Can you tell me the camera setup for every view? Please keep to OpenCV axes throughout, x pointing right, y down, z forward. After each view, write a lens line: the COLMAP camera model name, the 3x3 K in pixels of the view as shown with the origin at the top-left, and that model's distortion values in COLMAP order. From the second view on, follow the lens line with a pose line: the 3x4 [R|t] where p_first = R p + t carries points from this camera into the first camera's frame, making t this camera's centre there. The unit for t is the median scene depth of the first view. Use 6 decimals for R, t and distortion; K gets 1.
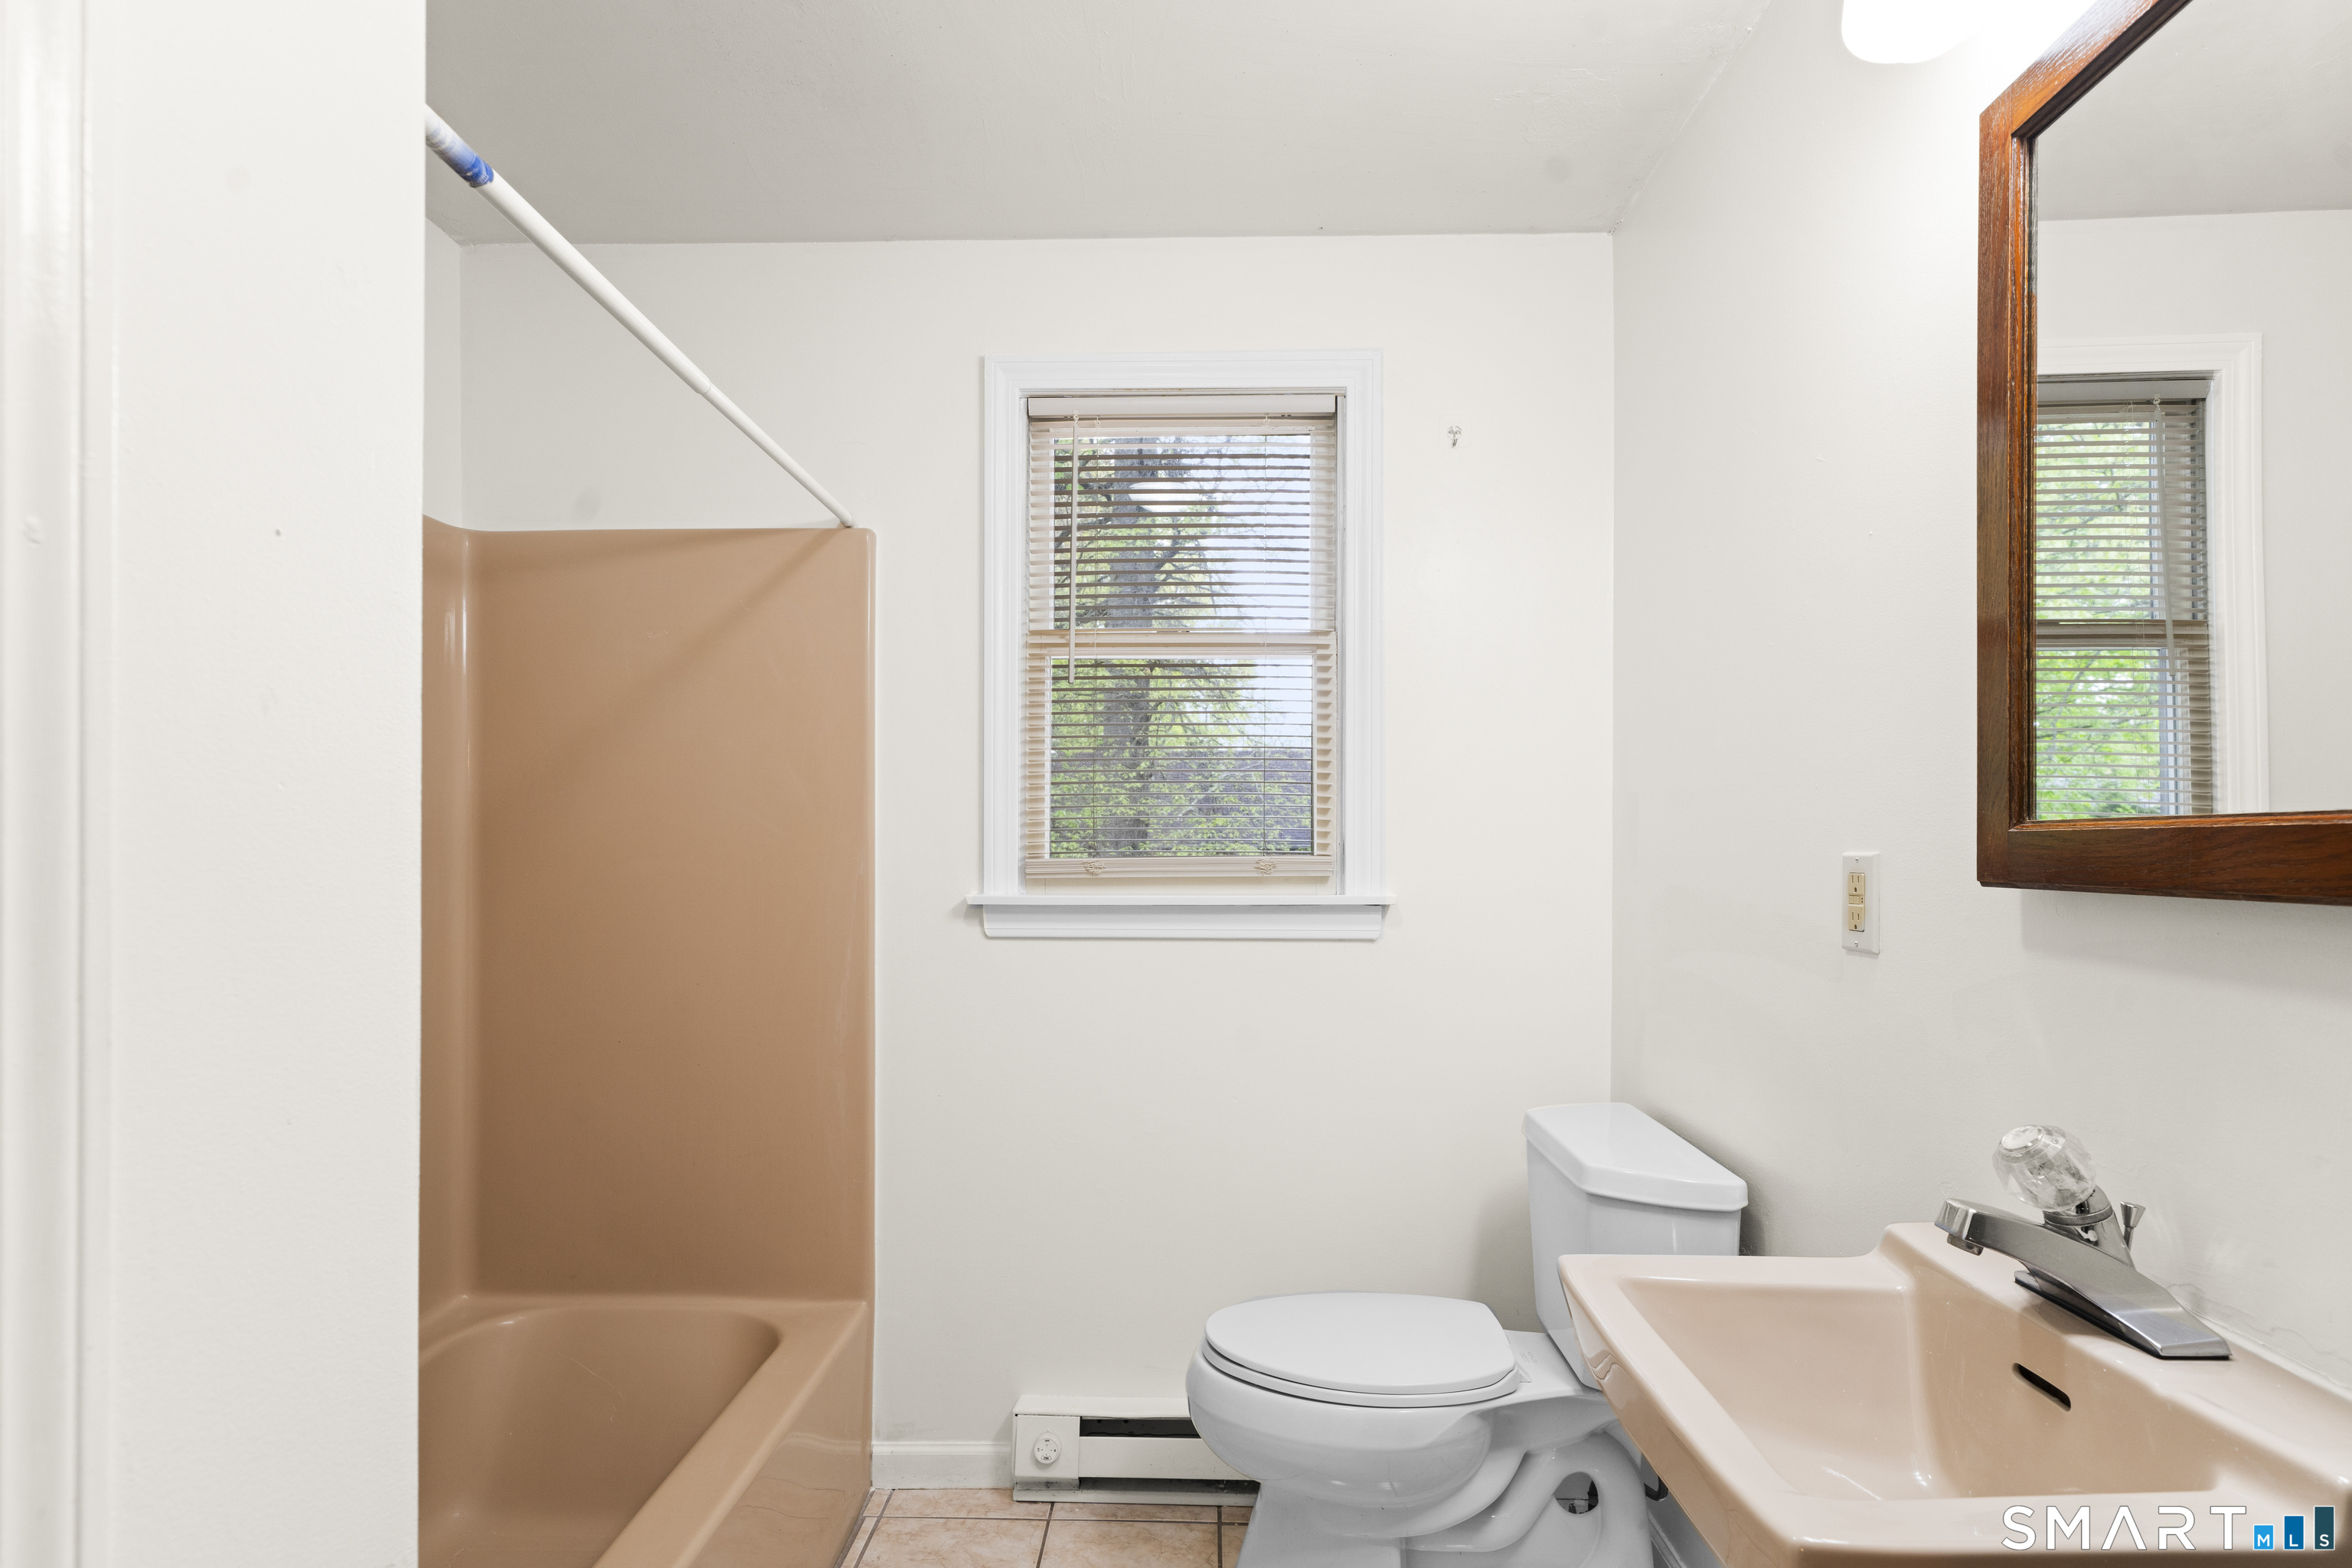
lens RADIAL K [[1132.2, 0, 1171.5], [0, 1132.2, 832.1], [0, 0, 1]] dist [-0.002649, -0.000617]
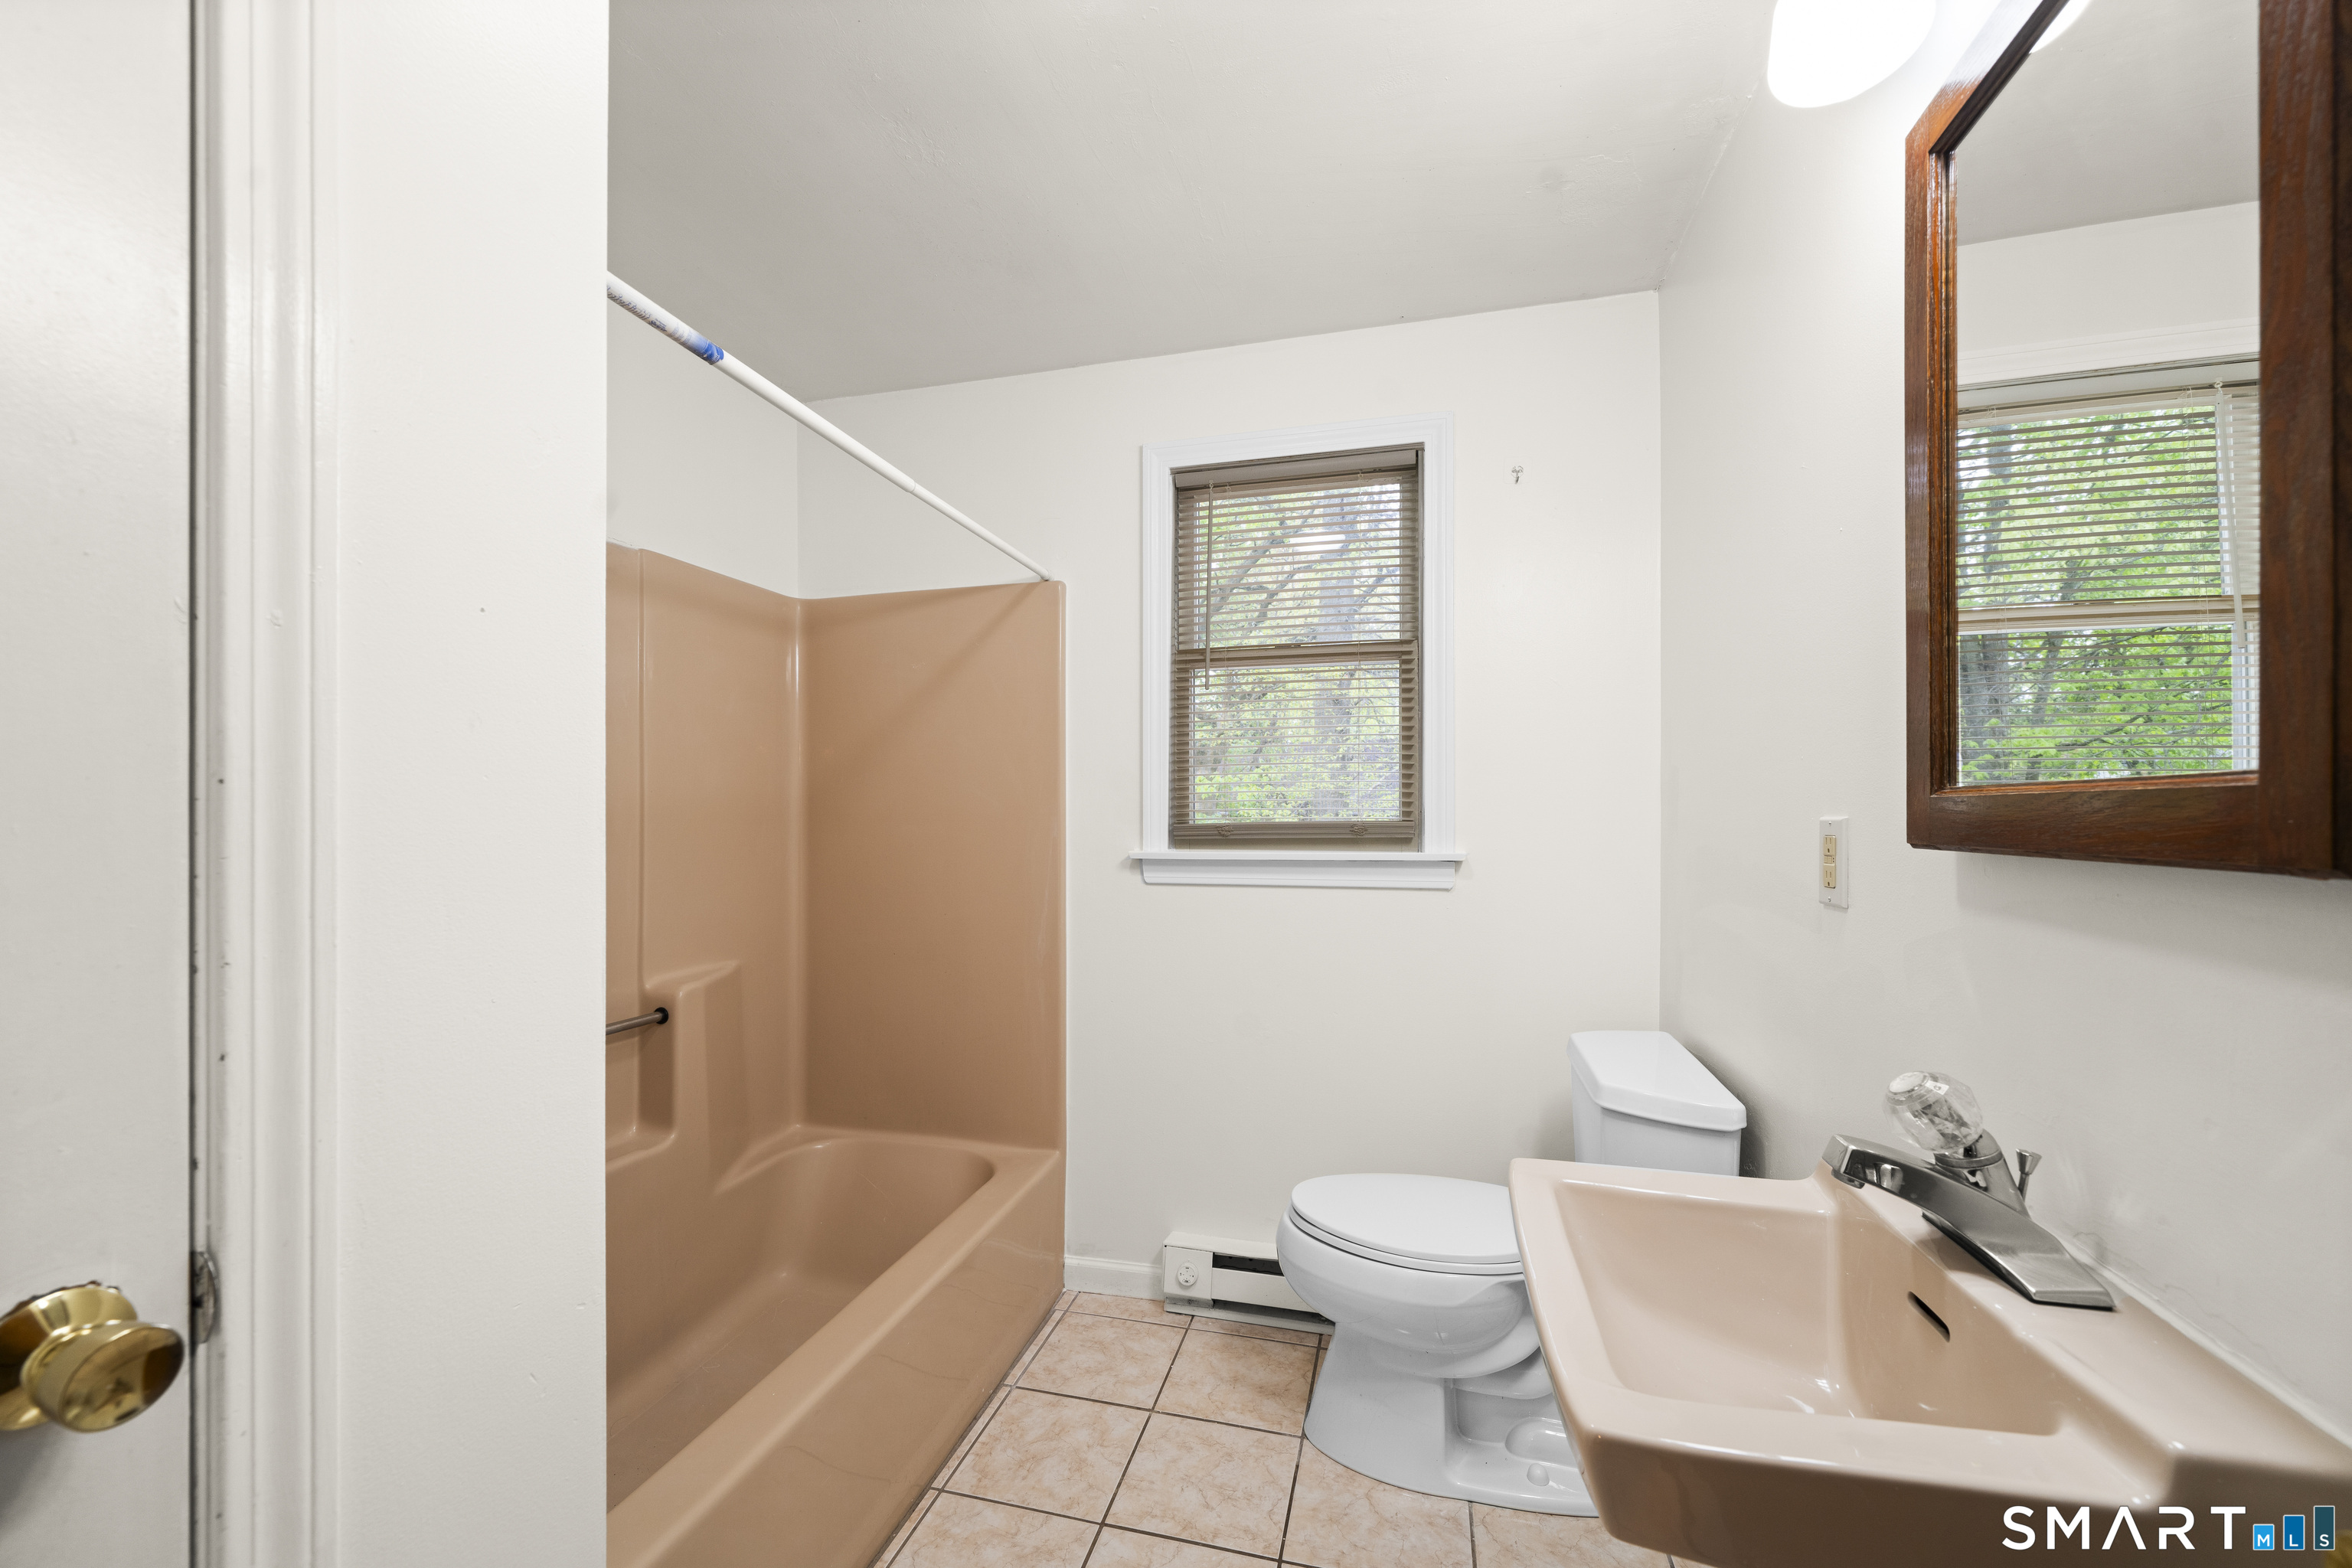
lens RADIAL K [[865.0, 0, 1185.1], [0, 865.0, 802.9], [0, 0, 1]] dist [-0.006840, -0.001054]
pose [[0.976728, -0.007509, -0.214352, 0.129341], [0.007463, 0.999972, -0.001025, 0.000158], [0.214353, -0.000598, 0.976756, 0.027992]]
